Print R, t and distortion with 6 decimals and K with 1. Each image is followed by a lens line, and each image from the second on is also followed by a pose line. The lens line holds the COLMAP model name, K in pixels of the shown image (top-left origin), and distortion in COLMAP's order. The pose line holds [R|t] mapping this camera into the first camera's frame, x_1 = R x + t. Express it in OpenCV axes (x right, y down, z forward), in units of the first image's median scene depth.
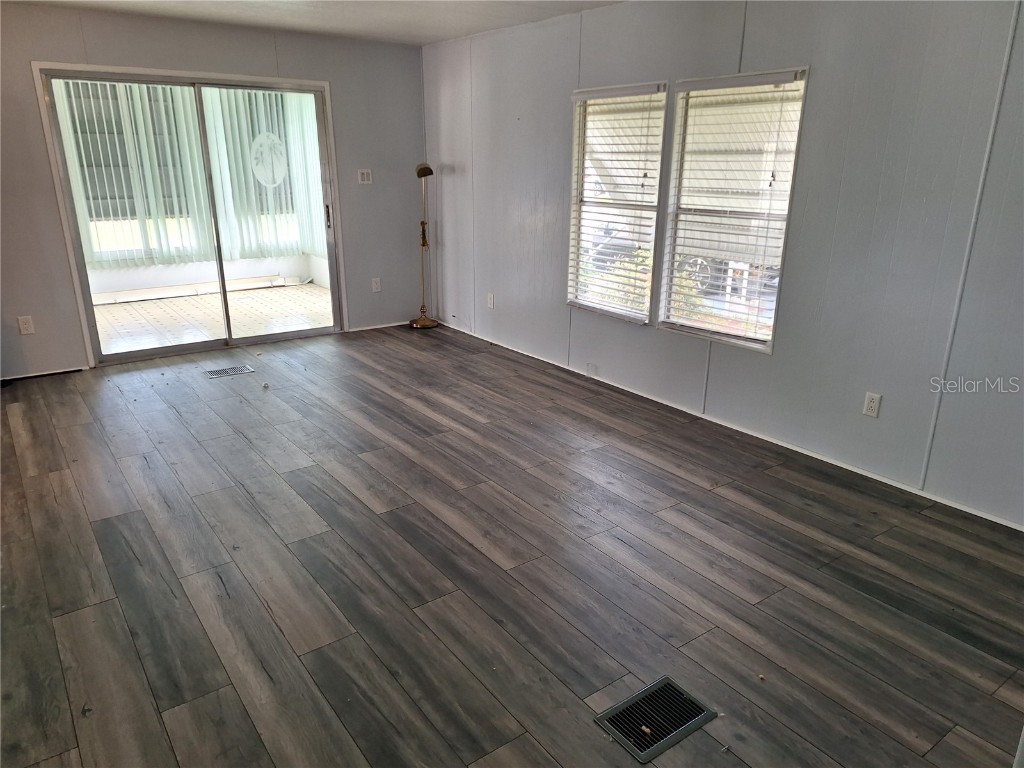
lens RADIAL K [[712.9, 0, 513.6], [0, 712.9, 375.3], [0, 0, 1]] dist [0.061741, -0.054691]
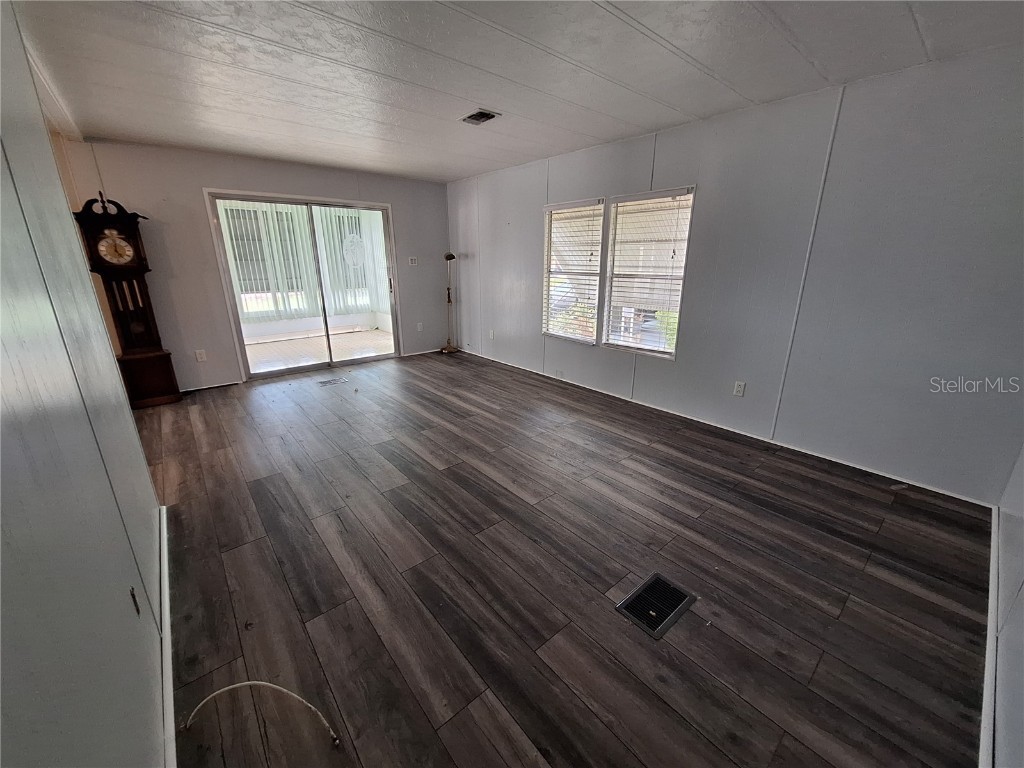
lens RADIAL K [[402.9, 0, 517.2], [0, 402.9, 378.4], [0, 0, 1]] dist [-0.010354, 0.001116]
pose [[0.997084, -0.026666, 0.071502, -0.078204], [0.027551, 0.999555, -0.011429, 0.013748], [-0.071166, 0.013366, 0.997375, 0.128123]]
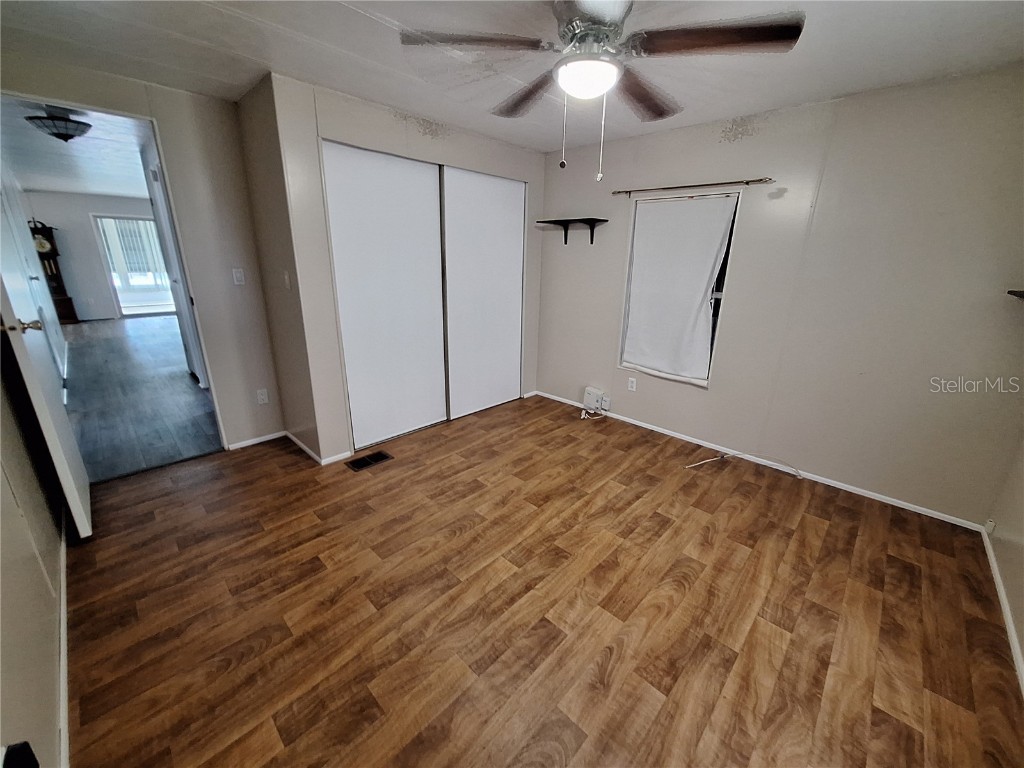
lens RADIAL K [[402.9, 0, 519.0], [0, 402.9, 385.0], [0, 0, 1]] dist [-0.010354, 0.001116]
pose [[0.983062, -0.028609, 0.181024, 1.111119], [0.026317, 0.999540, 0.015054, 0.439735], [-0.181371, -0.010035, 0.983363, -1.378204]]
